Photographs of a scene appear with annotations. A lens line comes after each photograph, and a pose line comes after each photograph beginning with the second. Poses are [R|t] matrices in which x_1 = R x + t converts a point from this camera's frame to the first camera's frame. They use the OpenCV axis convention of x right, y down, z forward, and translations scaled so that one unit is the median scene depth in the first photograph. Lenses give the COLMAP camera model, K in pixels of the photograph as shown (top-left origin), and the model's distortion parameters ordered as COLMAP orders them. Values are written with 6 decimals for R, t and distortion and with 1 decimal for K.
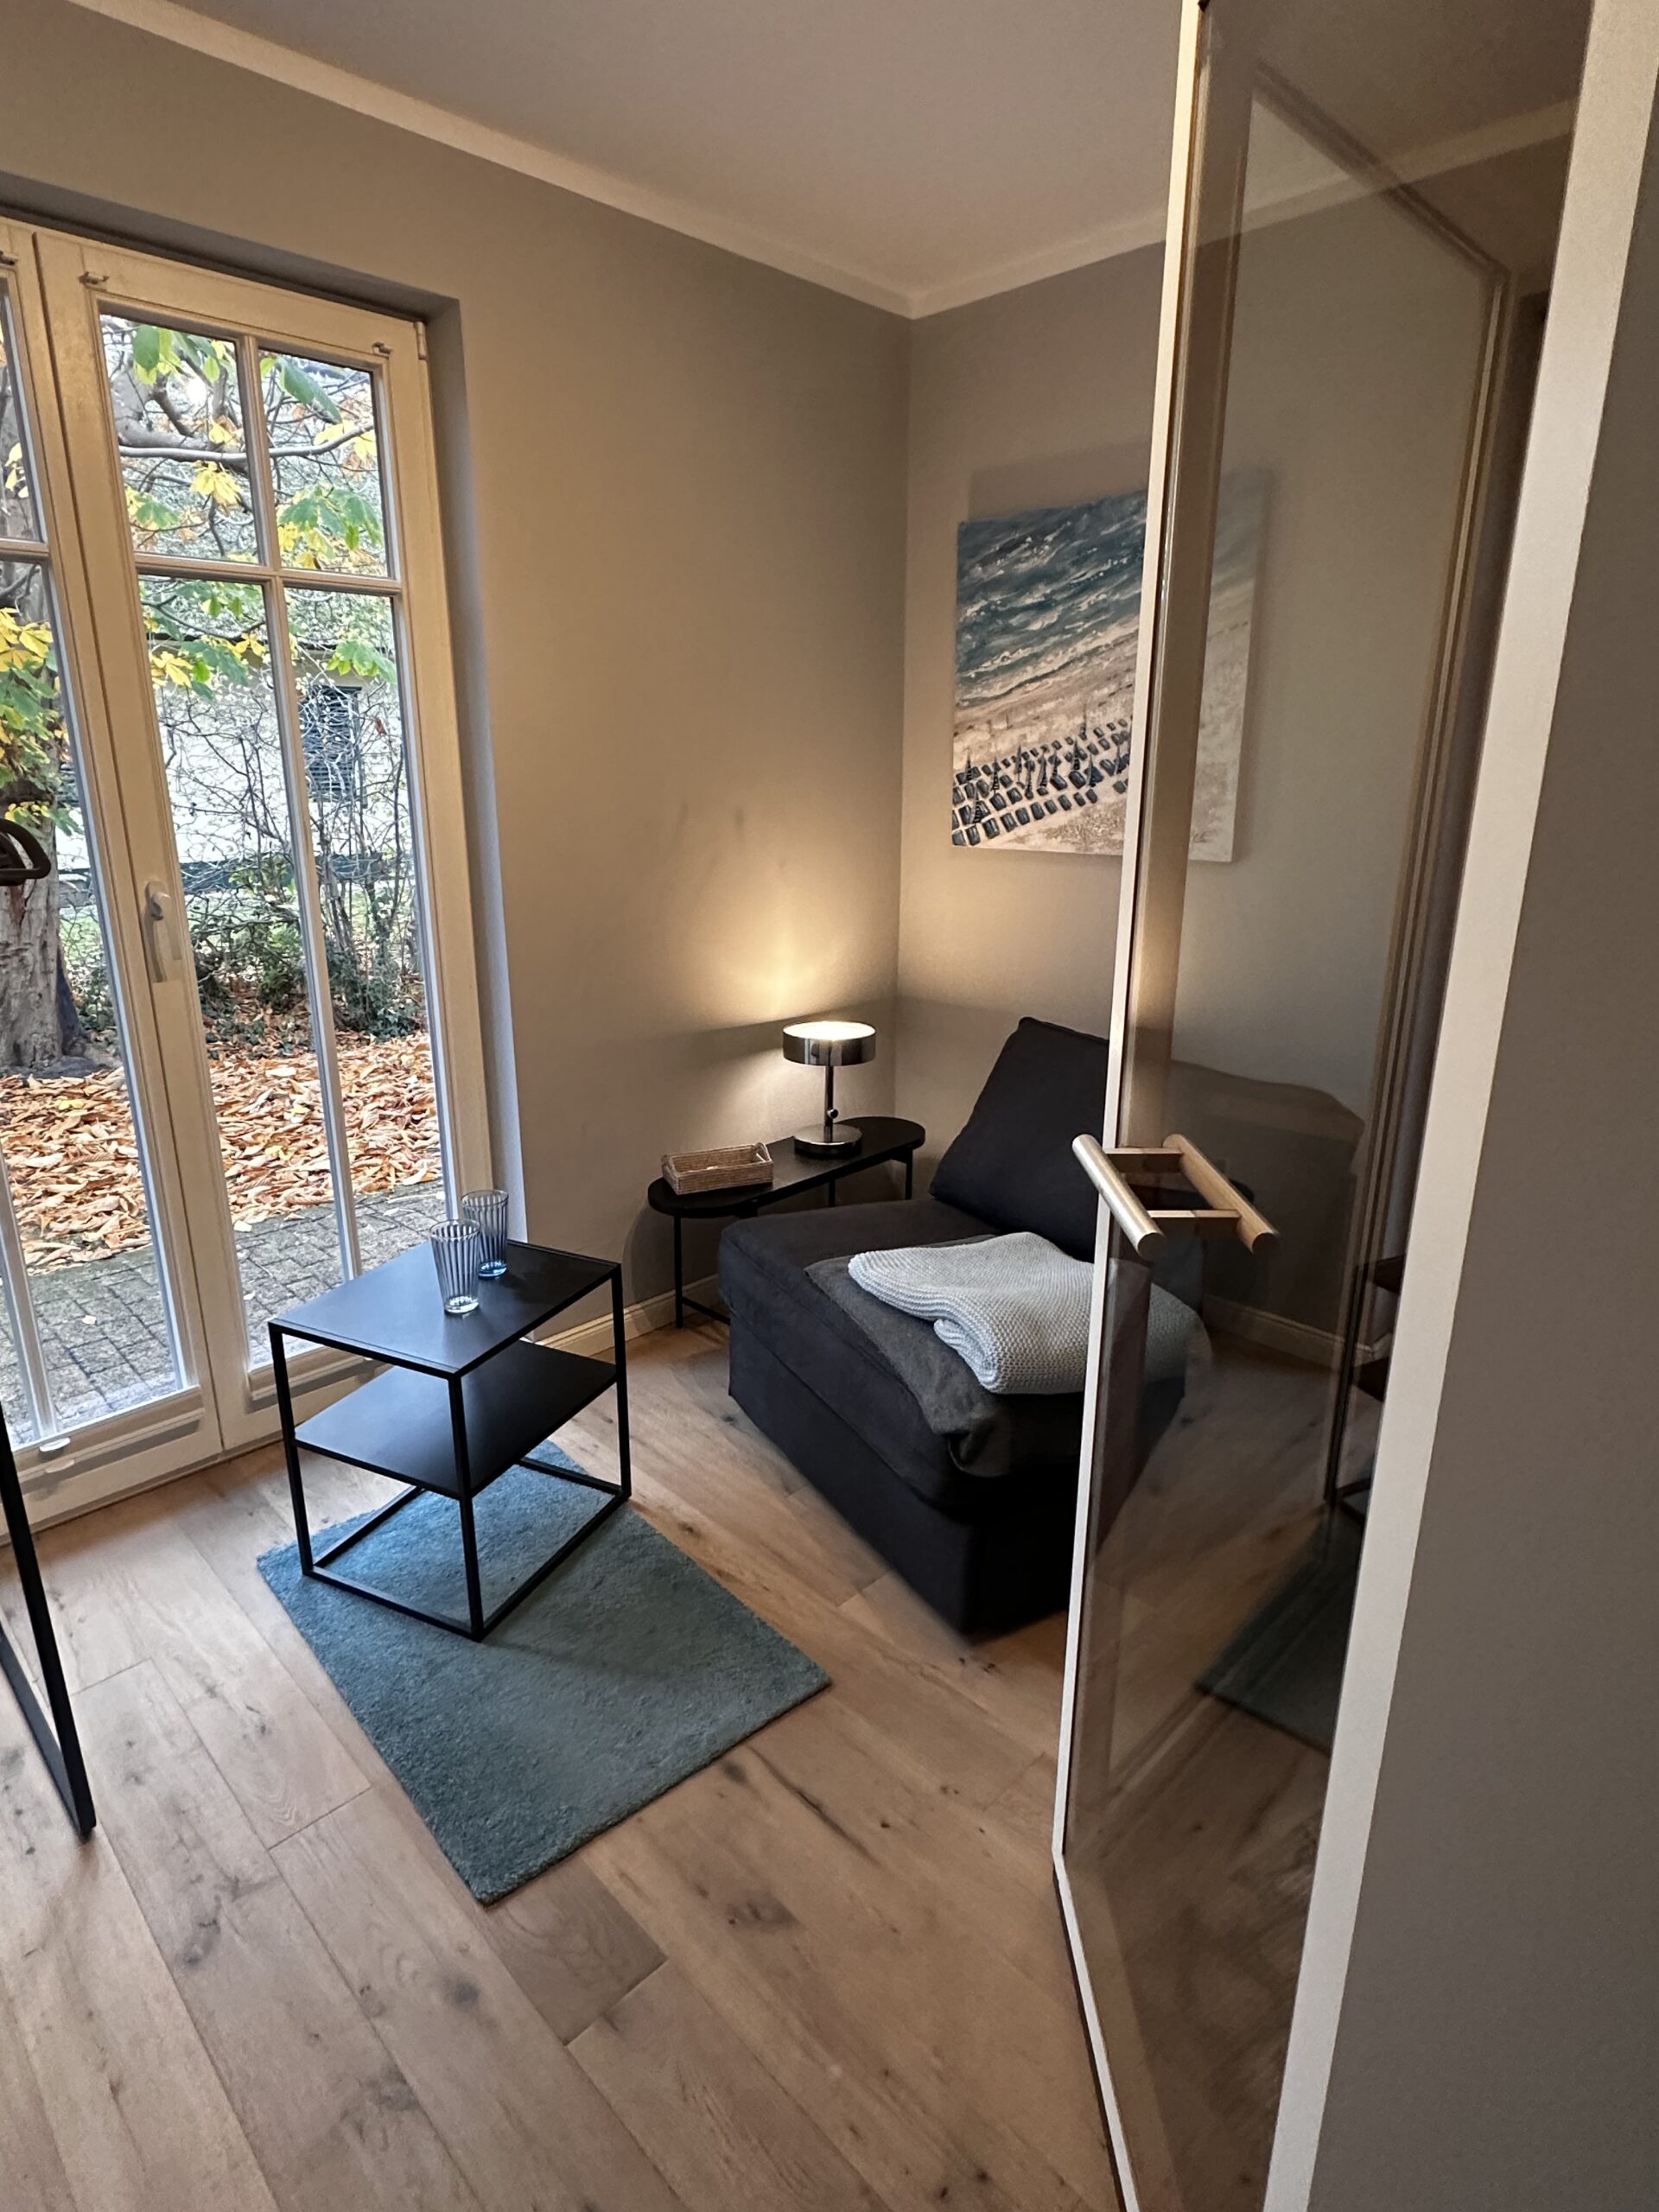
lens RADIAL K [[1183.1, 0, 822.7], [0, 1183.1, 1107.4], [0, 0, 1]] dist [0.002036, 0.000030]
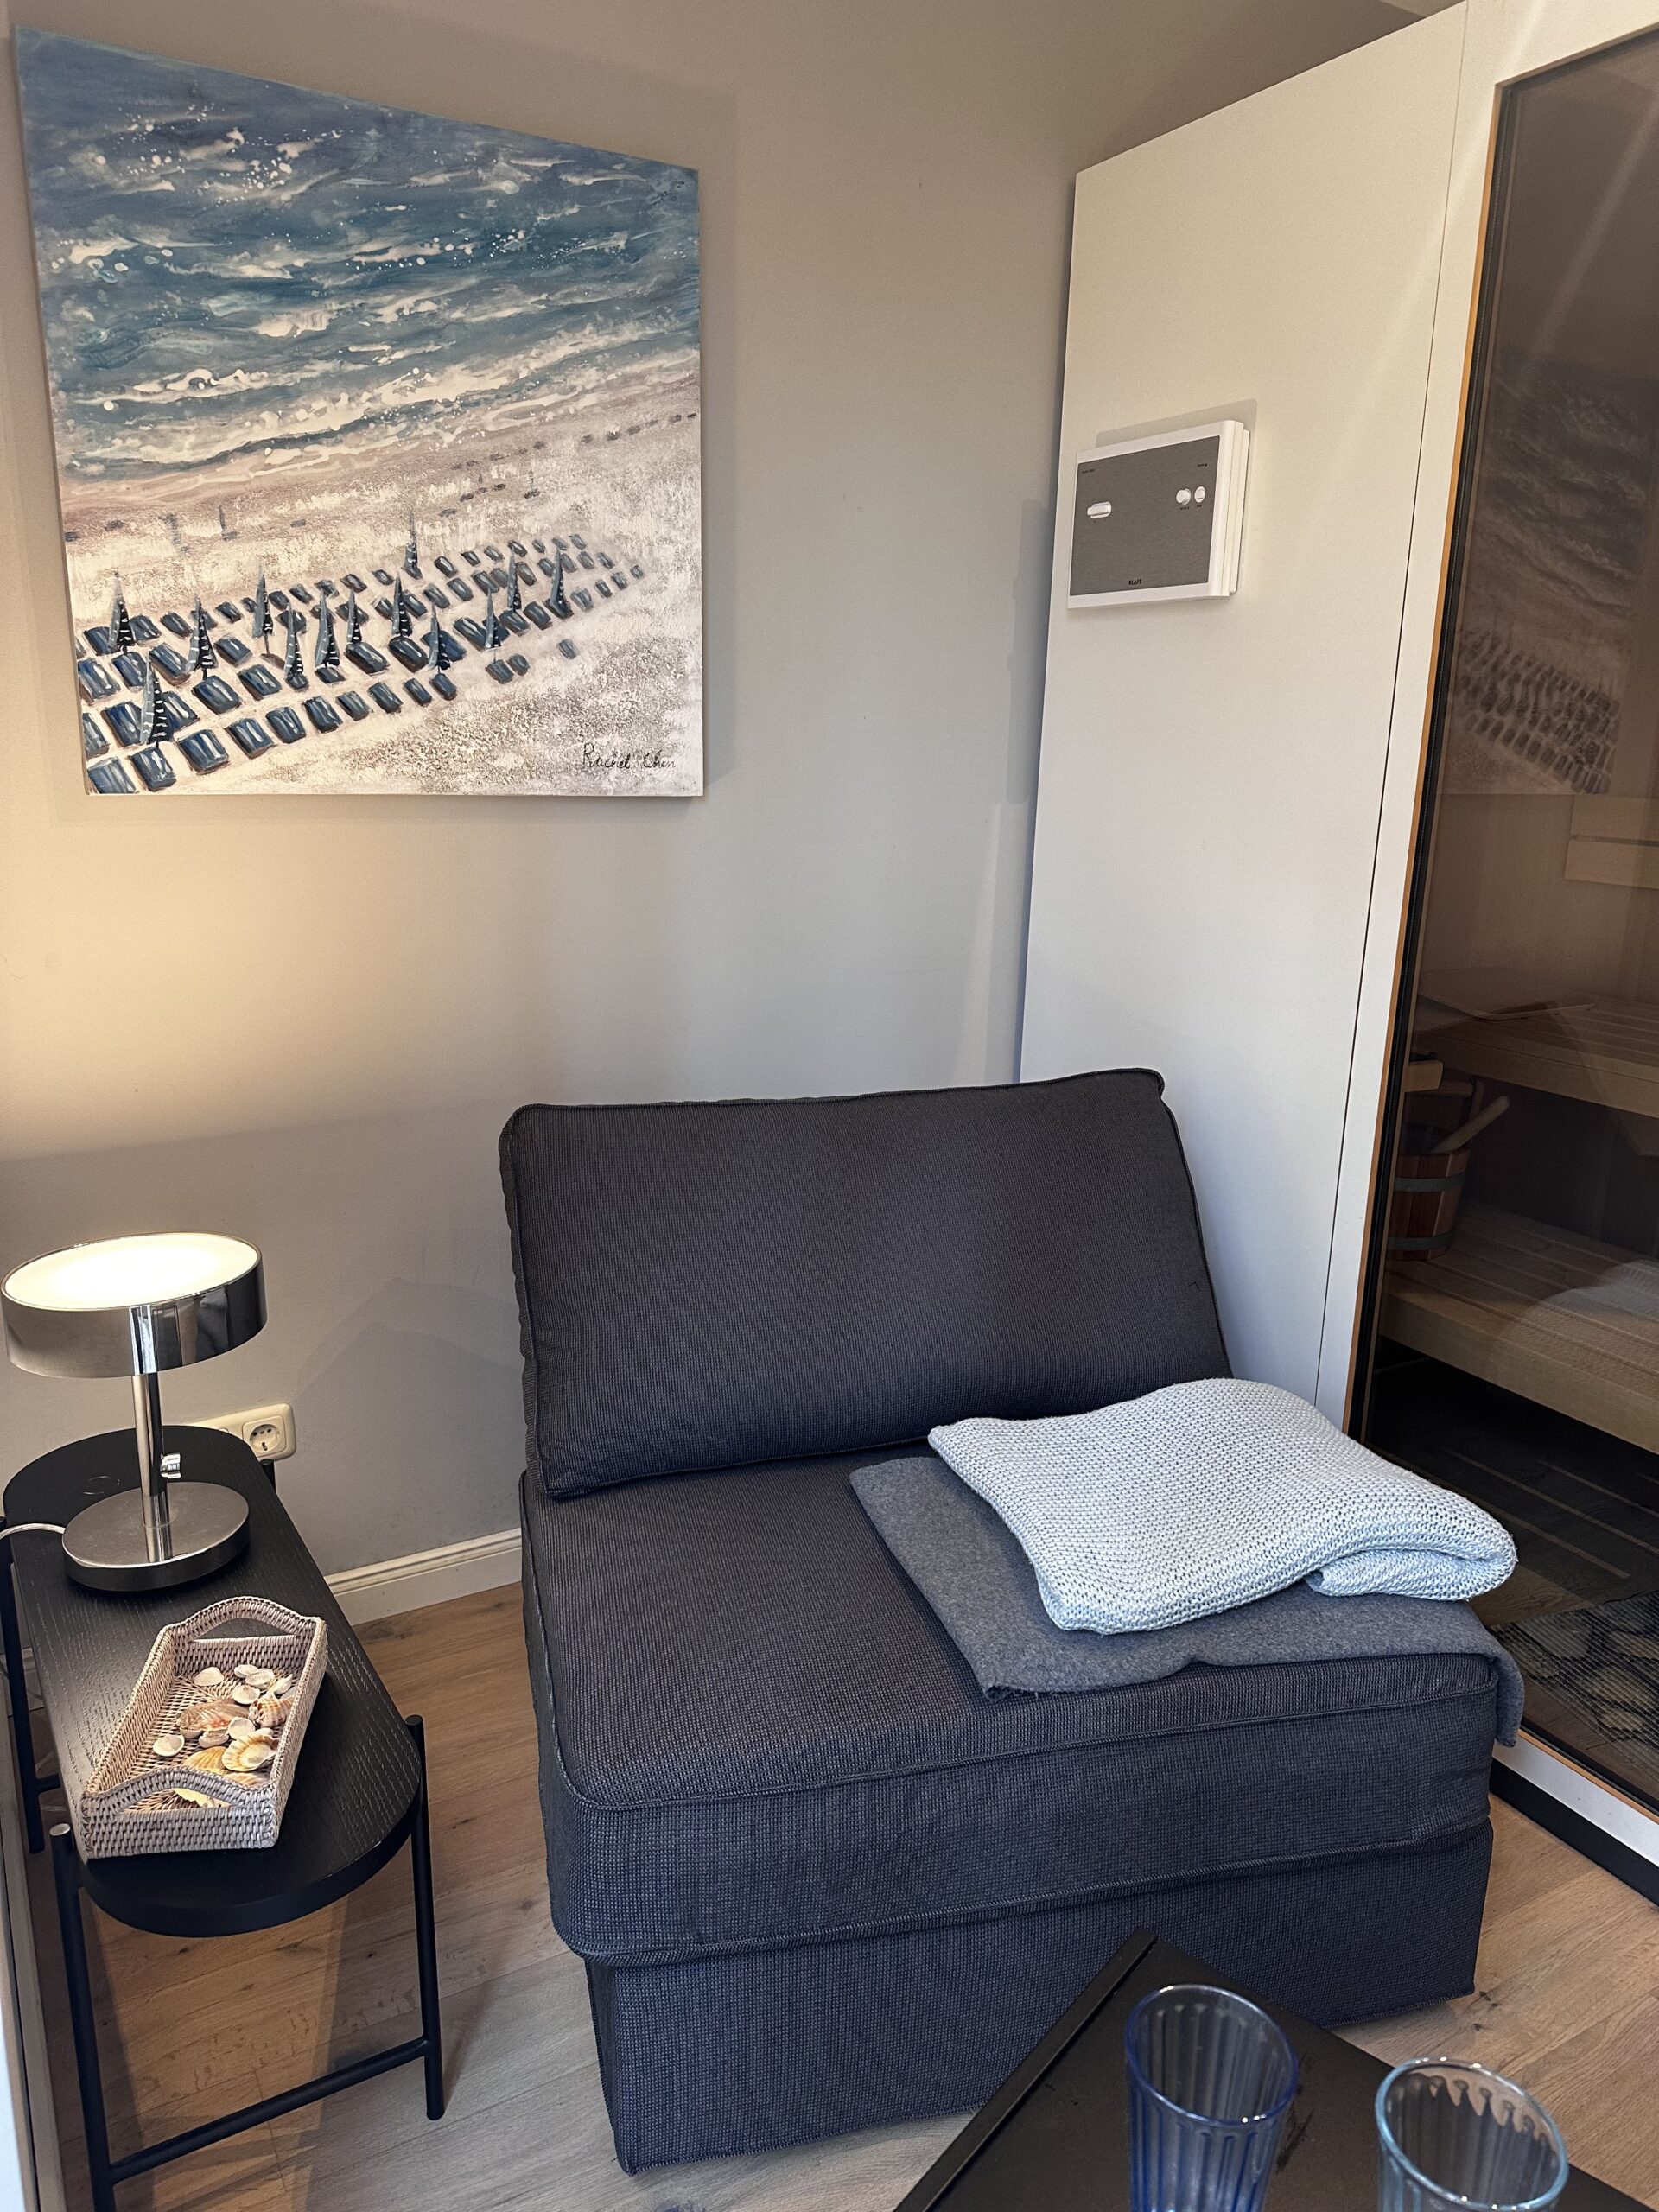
lens RADIAL K [[1536.4, 0, 795.3], [0, 1536.4, 1181.5], [0, 0, 1]] dist [-0.039681, 0.009788]
pose [[0.265314, -0.261233, 0.928098, -0.420803], [0.239873, 0.950213, 0.198886, -0.146549], [-0.933847, 0.169858, 0.314768, 0.658576]]
